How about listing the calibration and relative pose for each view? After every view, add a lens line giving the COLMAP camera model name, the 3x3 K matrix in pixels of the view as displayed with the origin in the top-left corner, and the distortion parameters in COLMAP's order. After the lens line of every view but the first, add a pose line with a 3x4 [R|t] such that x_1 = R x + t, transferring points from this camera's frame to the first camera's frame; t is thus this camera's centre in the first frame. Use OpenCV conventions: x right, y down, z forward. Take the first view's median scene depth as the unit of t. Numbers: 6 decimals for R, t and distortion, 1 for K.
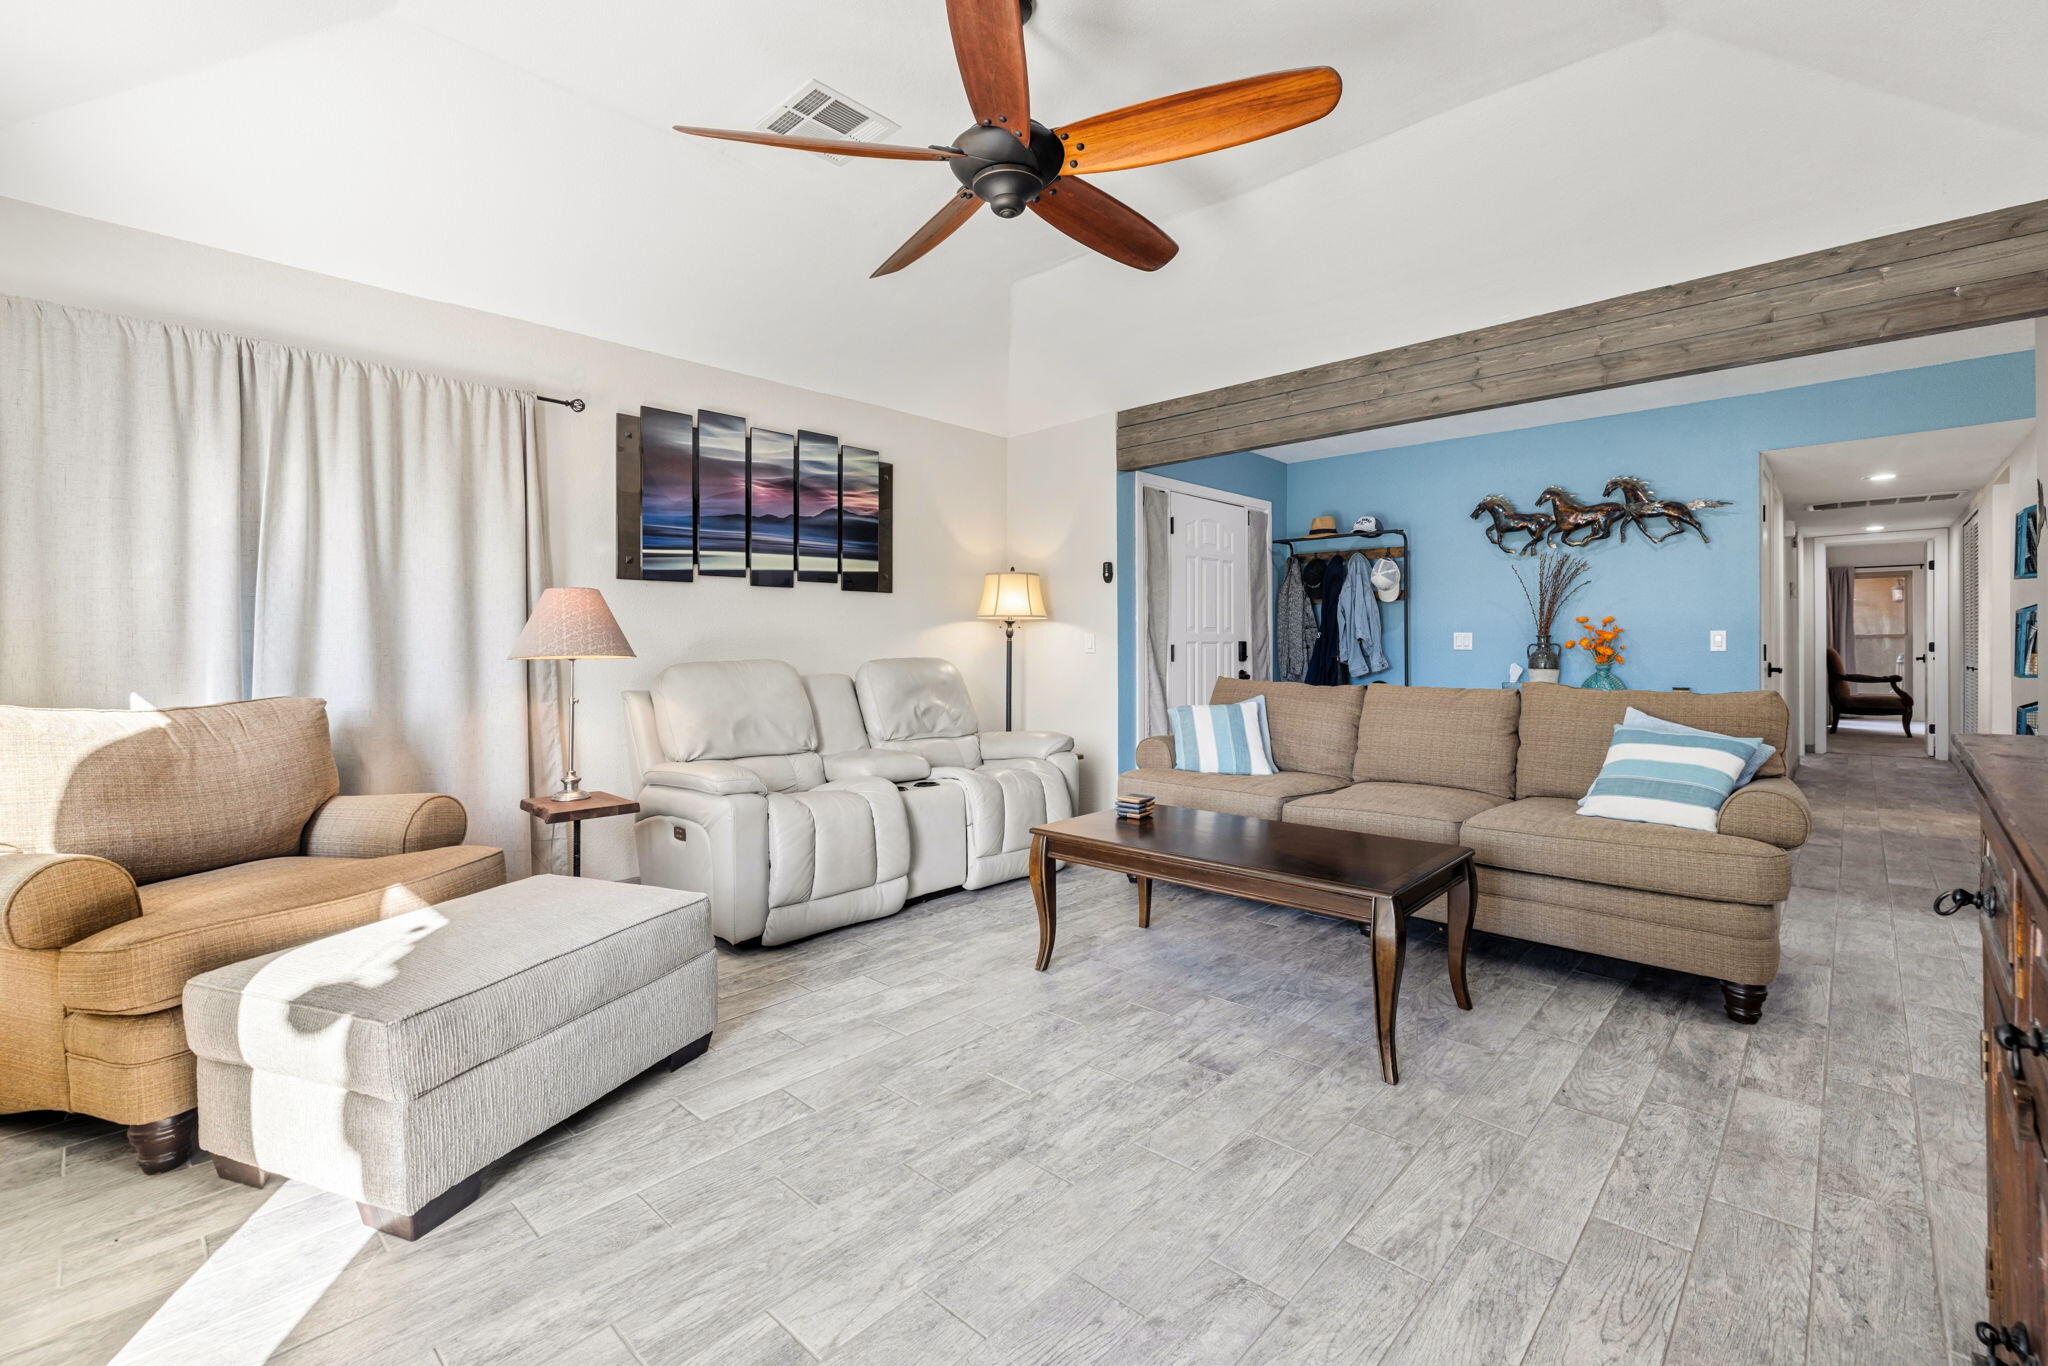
lens RADIAL K [[868.0, 0, 1027.8], [0, 868.0, 674.2], [0, 0, 1]] dist [-0.002459, -0.000425]
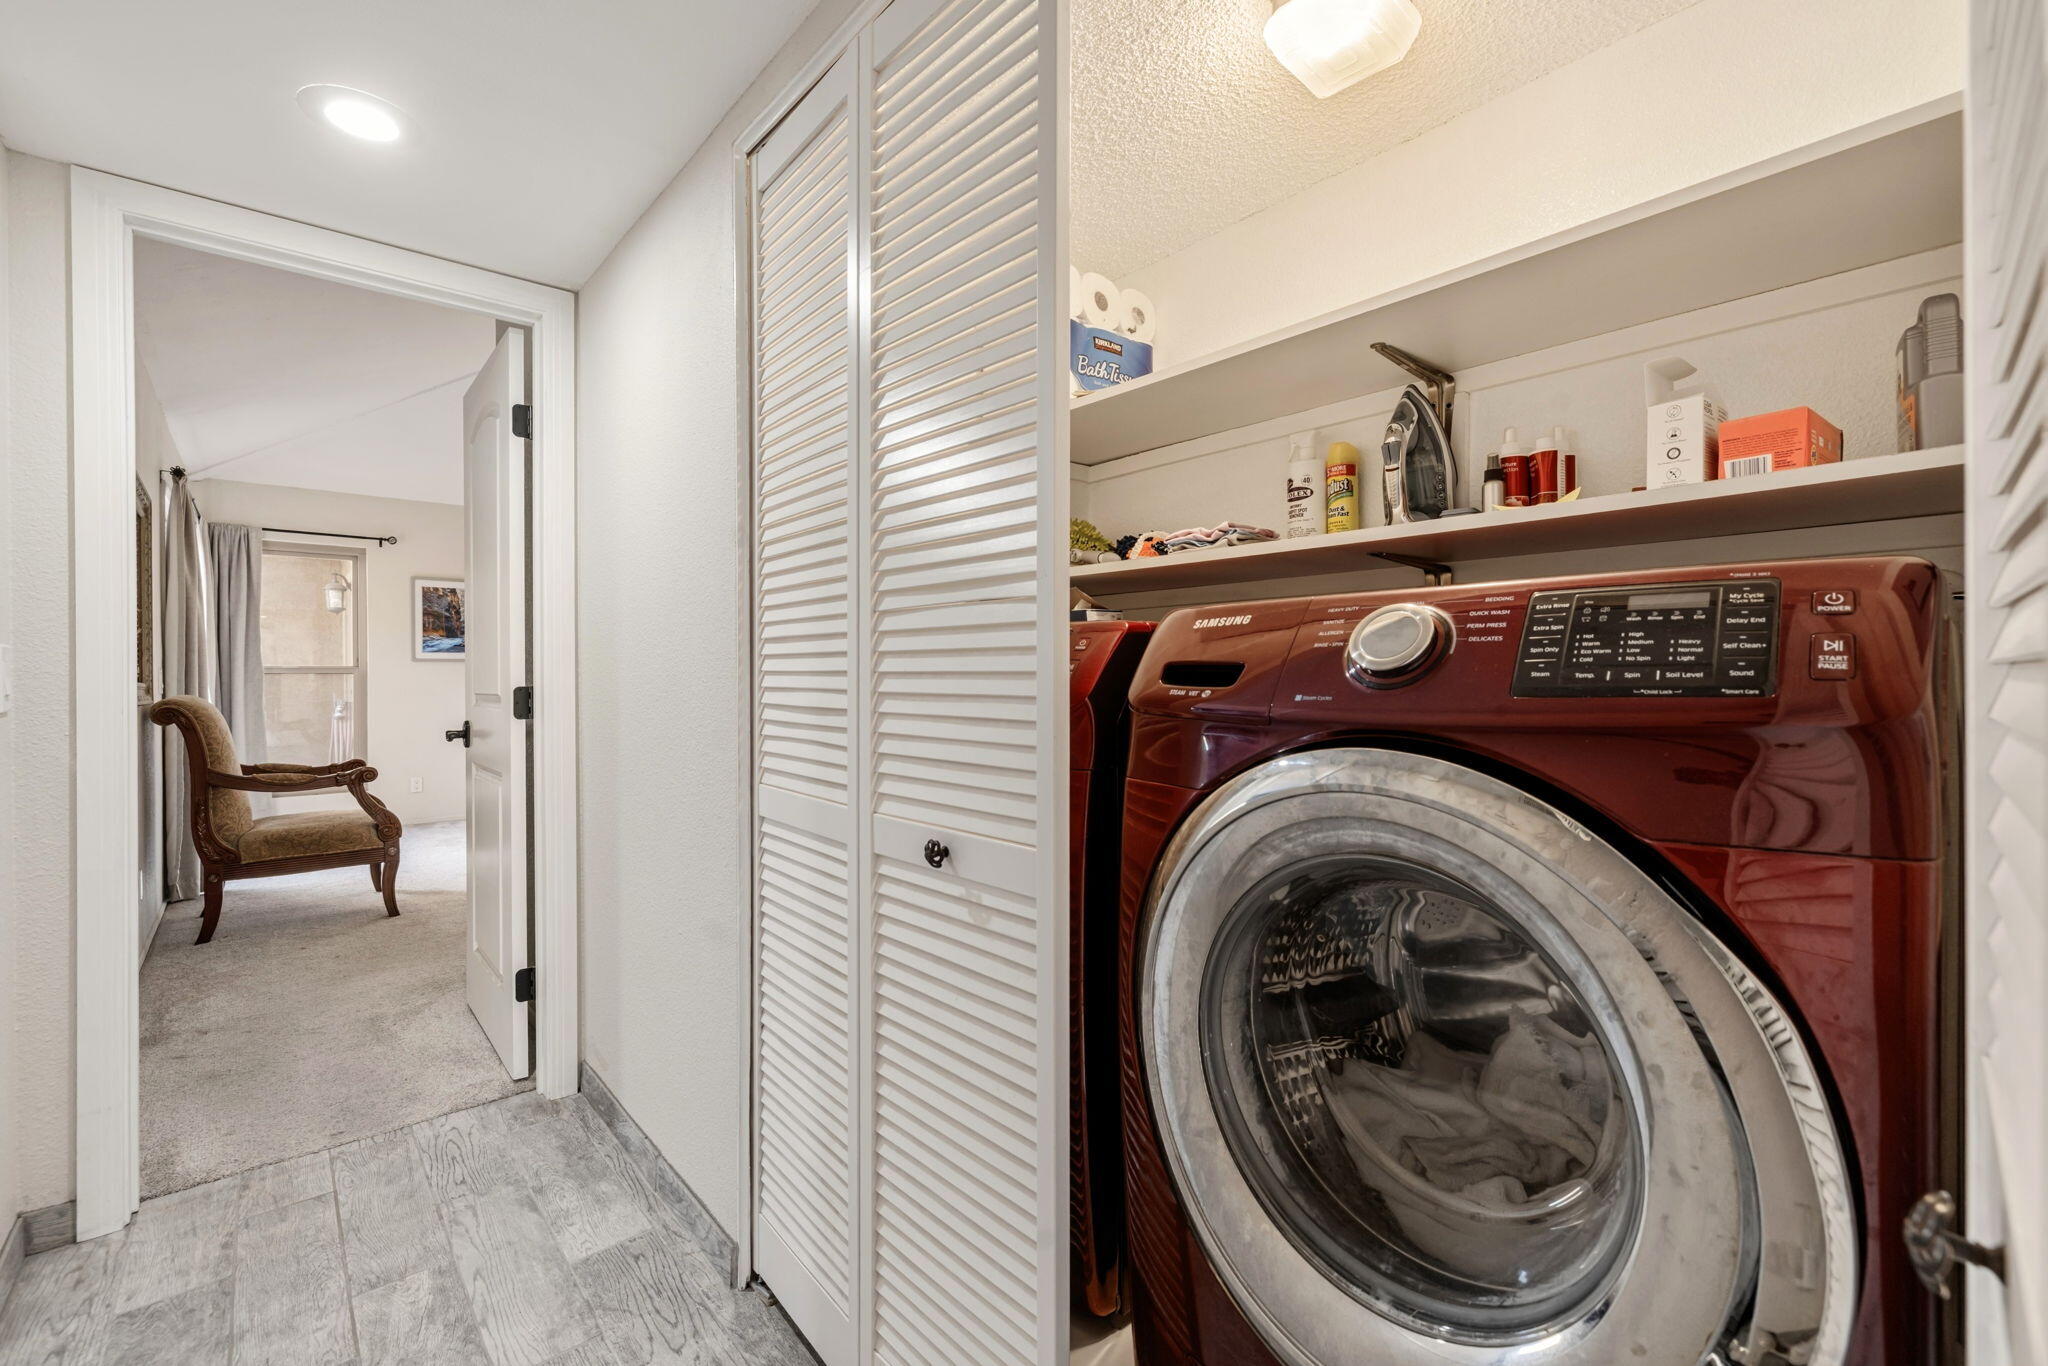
lens RADIAL K [[868.0, 0, 1027.8], [0, 868.0, 674.2], [0, 0, 1]] dist [-0.002459, -0.000425]
pose [[0.084469, 0.016796, 0.996285, 0.610839], [0.023169, 0.999554, -0.018816, -0.025778], [-0.996157, 0.024672, 0.084043, 0.640134]]
